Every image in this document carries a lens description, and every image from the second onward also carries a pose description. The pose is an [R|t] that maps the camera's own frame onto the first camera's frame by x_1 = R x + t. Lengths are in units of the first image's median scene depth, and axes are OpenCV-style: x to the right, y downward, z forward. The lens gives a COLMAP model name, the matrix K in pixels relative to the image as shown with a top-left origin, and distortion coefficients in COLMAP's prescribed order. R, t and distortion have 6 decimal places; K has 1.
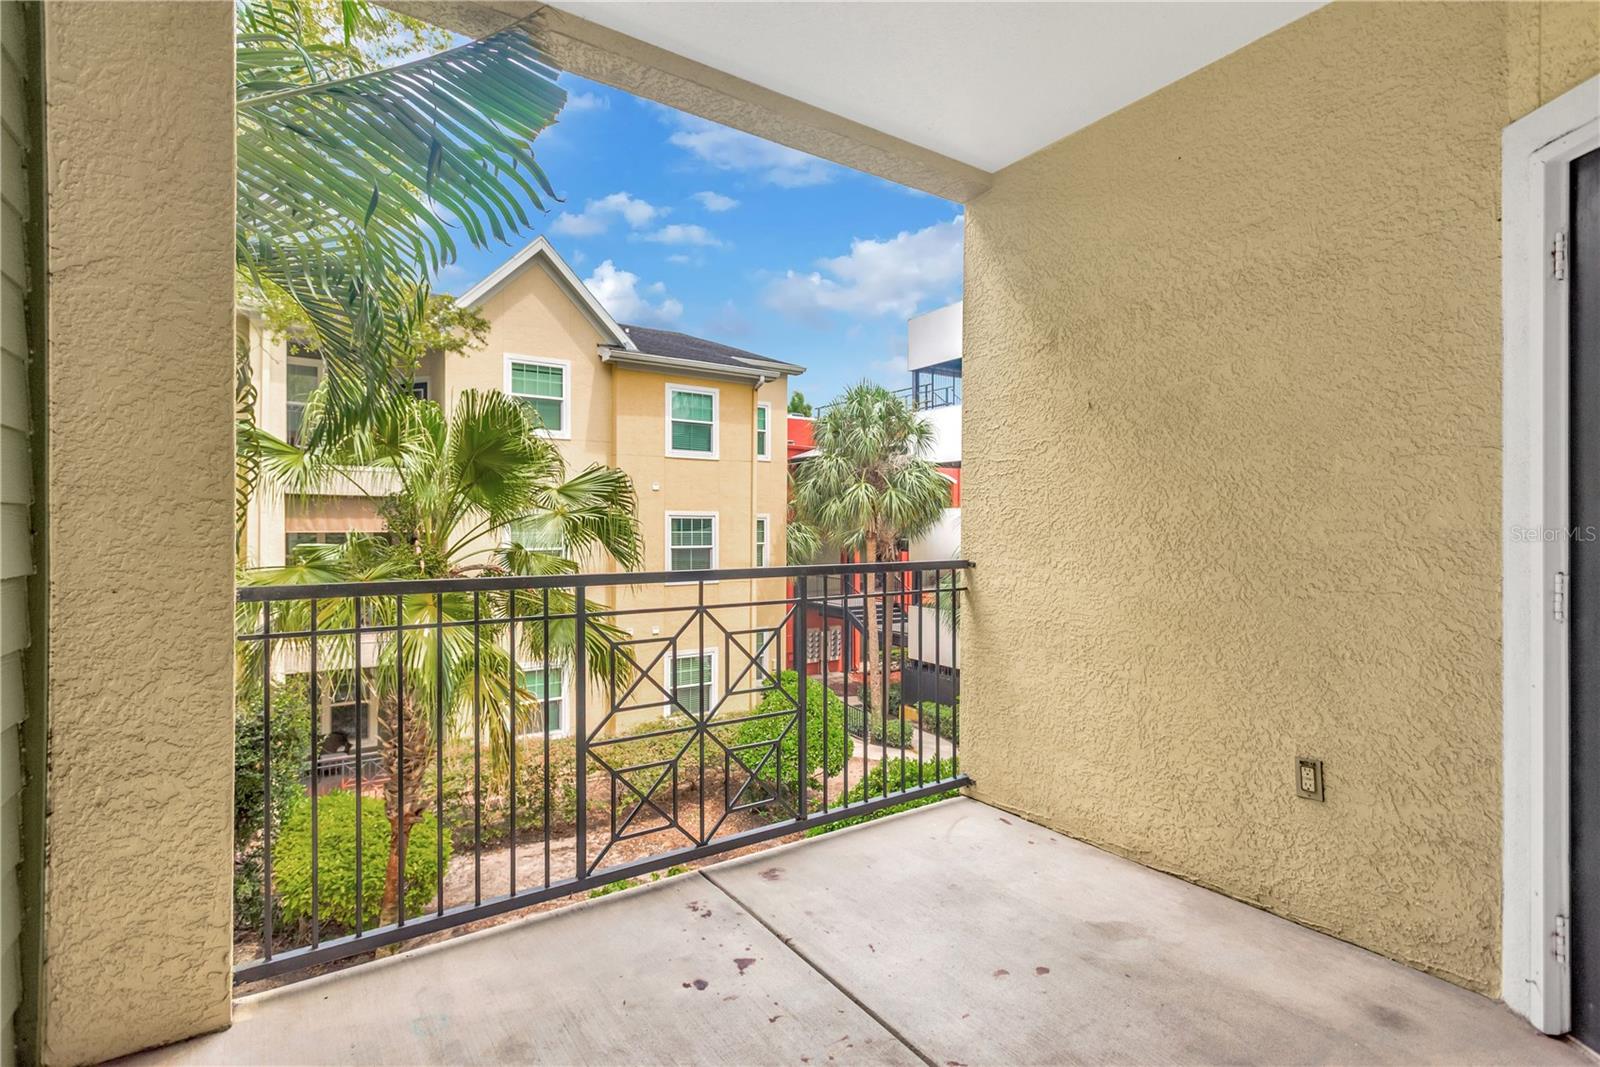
lens RADIAL K [[748.6, 0, 803.3], [0, 748.6, 526.3], [0, 0, 1]] dist [0.005353, 0.000245]
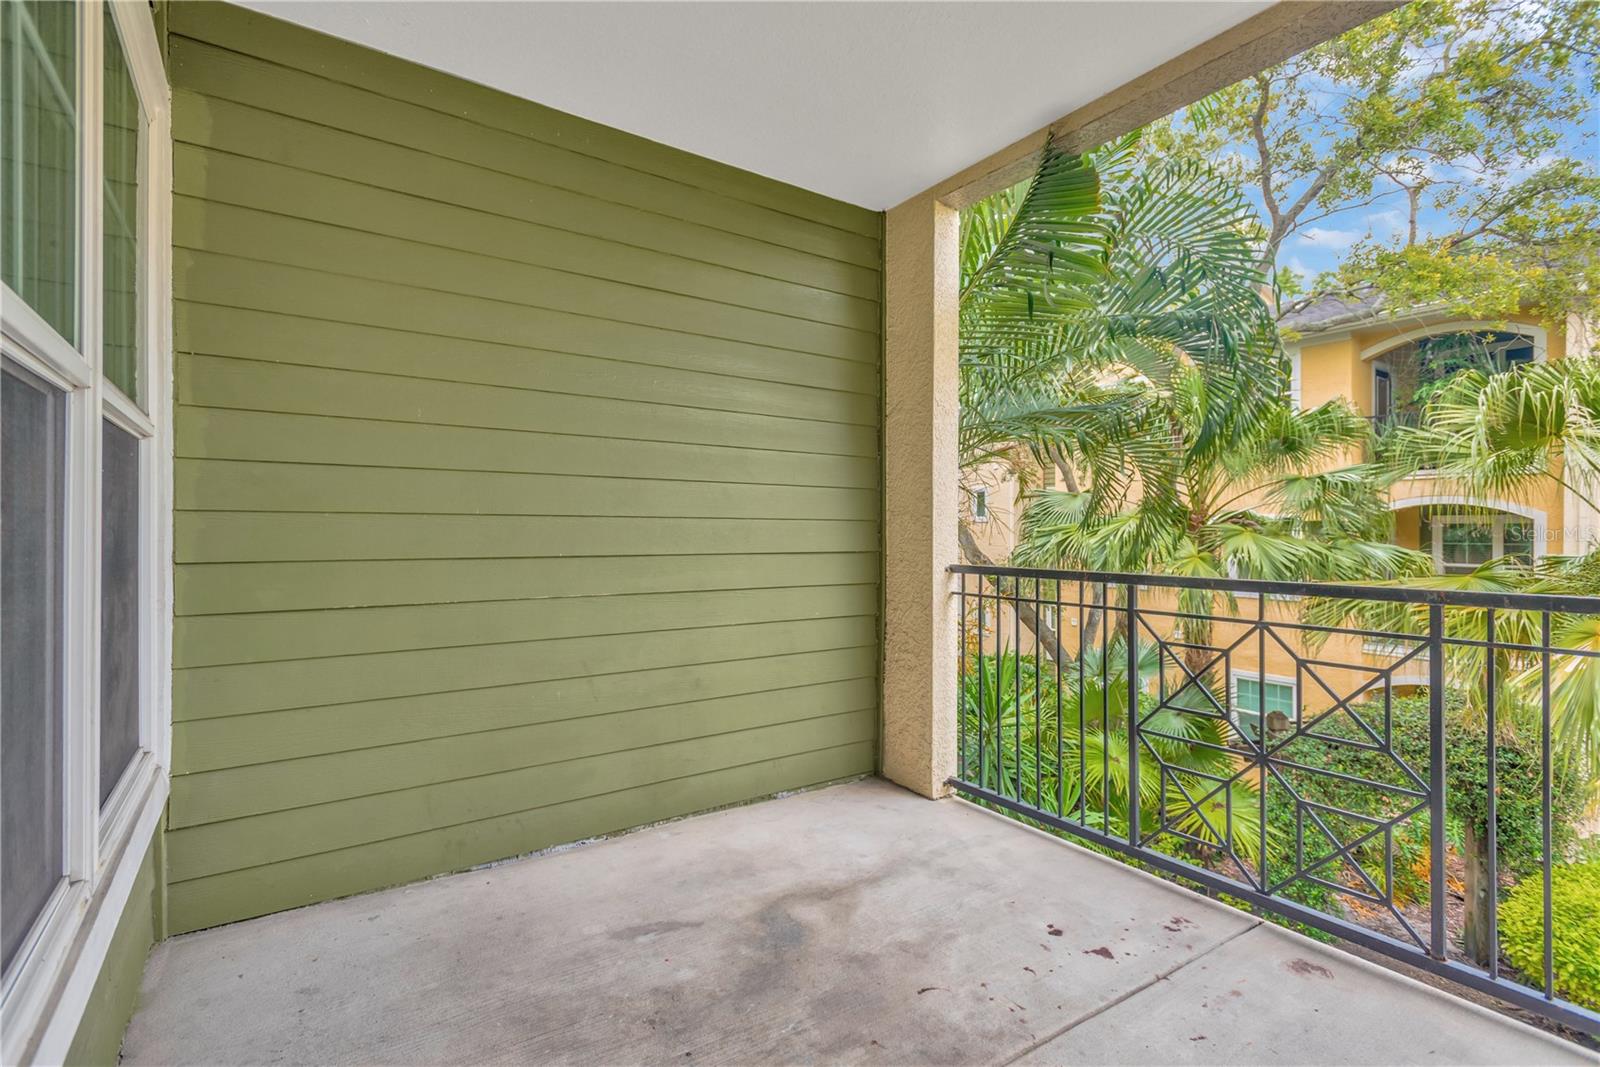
lens RADIAL K [[748.6, 0, 803.3], [0, 748.6, 526.3], [0, 0, 1]] dist [0.005353, 0.000245]
pose [[0.025673, -0.001576, -0.999669, 0.881254], [-0.006997, 0.999974, -0.001756, -0.002123], [0.999646, 0.007040, 0.025661, 0.516028]]
